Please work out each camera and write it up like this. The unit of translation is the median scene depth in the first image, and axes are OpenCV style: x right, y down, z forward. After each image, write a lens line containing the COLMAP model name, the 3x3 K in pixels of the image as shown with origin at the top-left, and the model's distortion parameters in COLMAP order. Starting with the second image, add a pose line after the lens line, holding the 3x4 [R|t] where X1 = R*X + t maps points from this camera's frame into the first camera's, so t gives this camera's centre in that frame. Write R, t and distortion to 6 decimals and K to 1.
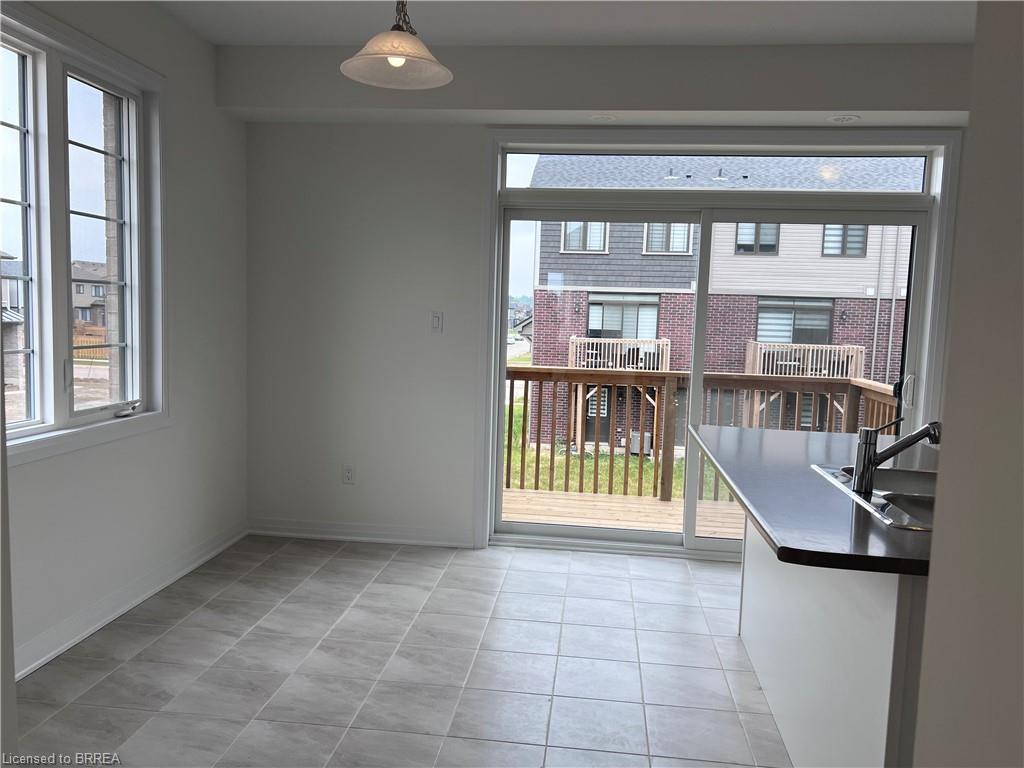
lens RADIAL K [[766.1, 0, 522.9], [0, 766.1, 382.9], [0, 0, 1]] dist [0.065143, -0.087655]
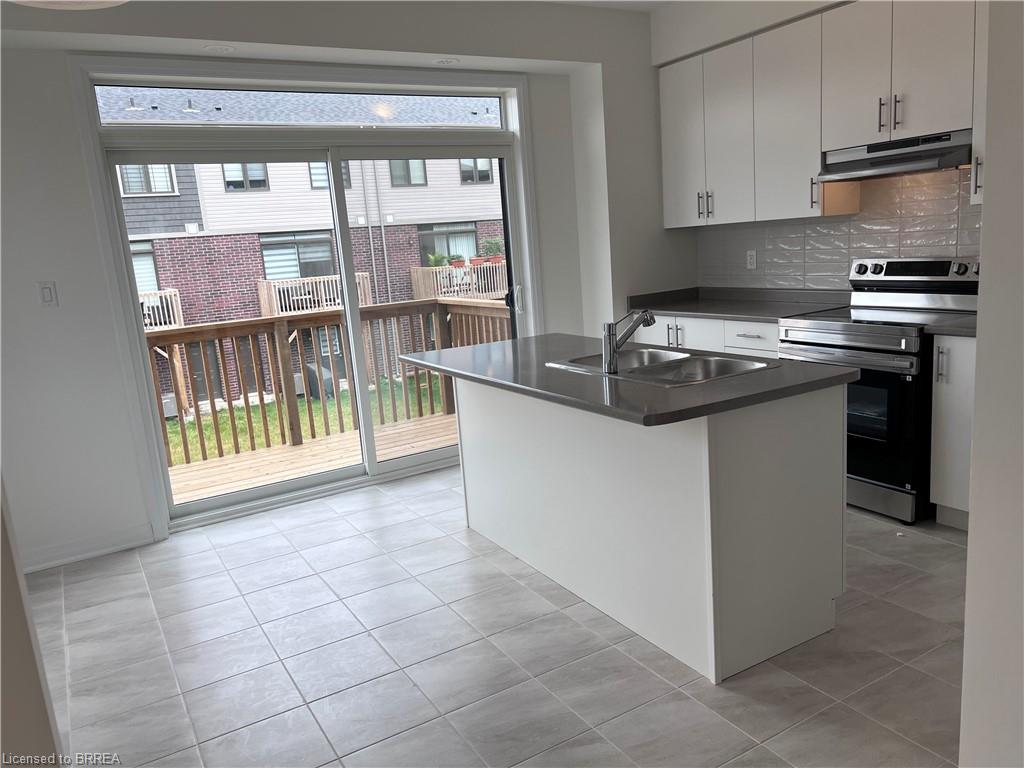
lens RADIAL K [[766.1, 0, 522.9], [0, 766.1, 382.9], [0, 0, 1]] dist [0.065143, -0.087655]
pose [[0.791245, -0.204346, 0.576346, -0.198017], [0.157275, 0.978811, 0.131125, -0.014807], [-0.590928, -0.013107, 0.806617, 0.027768]]
